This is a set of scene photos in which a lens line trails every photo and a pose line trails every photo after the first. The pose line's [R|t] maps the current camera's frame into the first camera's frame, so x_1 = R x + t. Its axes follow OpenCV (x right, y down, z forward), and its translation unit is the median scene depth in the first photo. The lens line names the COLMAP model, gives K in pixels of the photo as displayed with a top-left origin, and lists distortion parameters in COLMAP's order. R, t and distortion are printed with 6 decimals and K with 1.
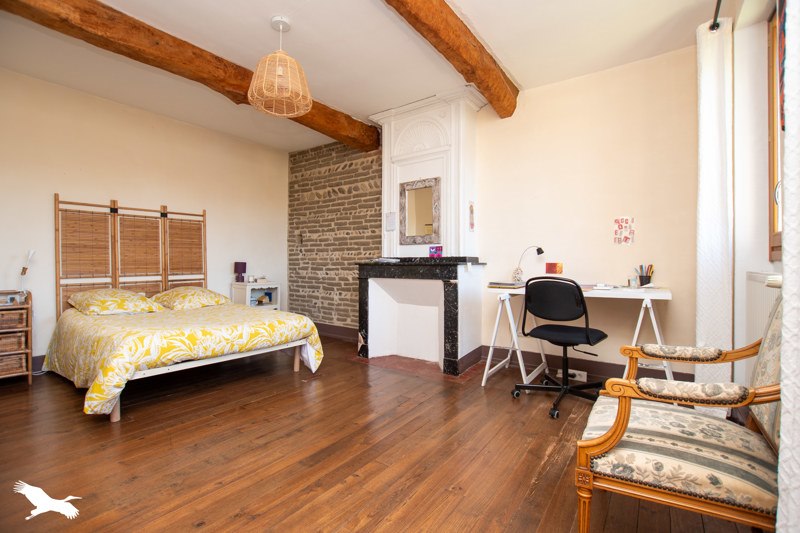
lens RADIAL K [[365.2, 0, 400.5], [0, 365.2, 265.8], [0, 0, 1]] dist [-0.000629, 0.000208]
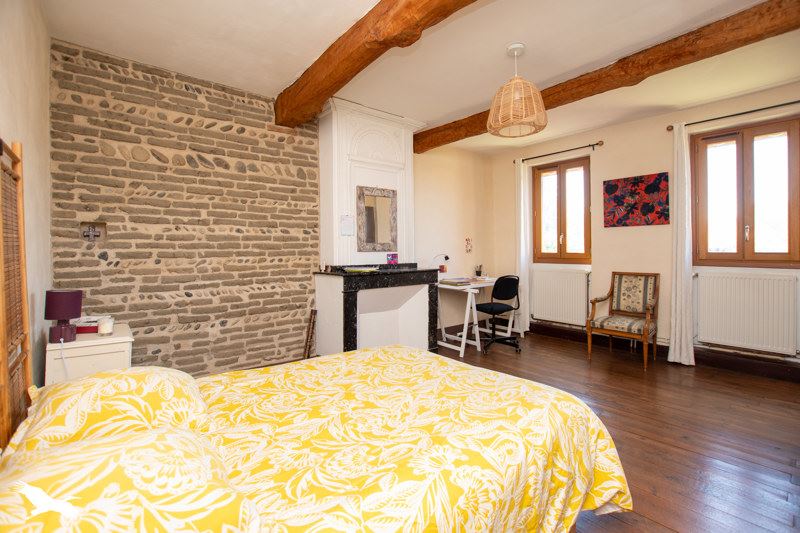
lens RADIAL K [[365.2, 0, 403.0], [0, 365.2, 252.4], [0, 0, 1]] dist [-0.000629, 0.000208]
pose [[0.254260, -0.008129, 0.967102, -0.713563], [0.012252, 0.999912, 0.005184, -0.047929], [-0.967058, 0.010531, 0.254337, 0.532496]]
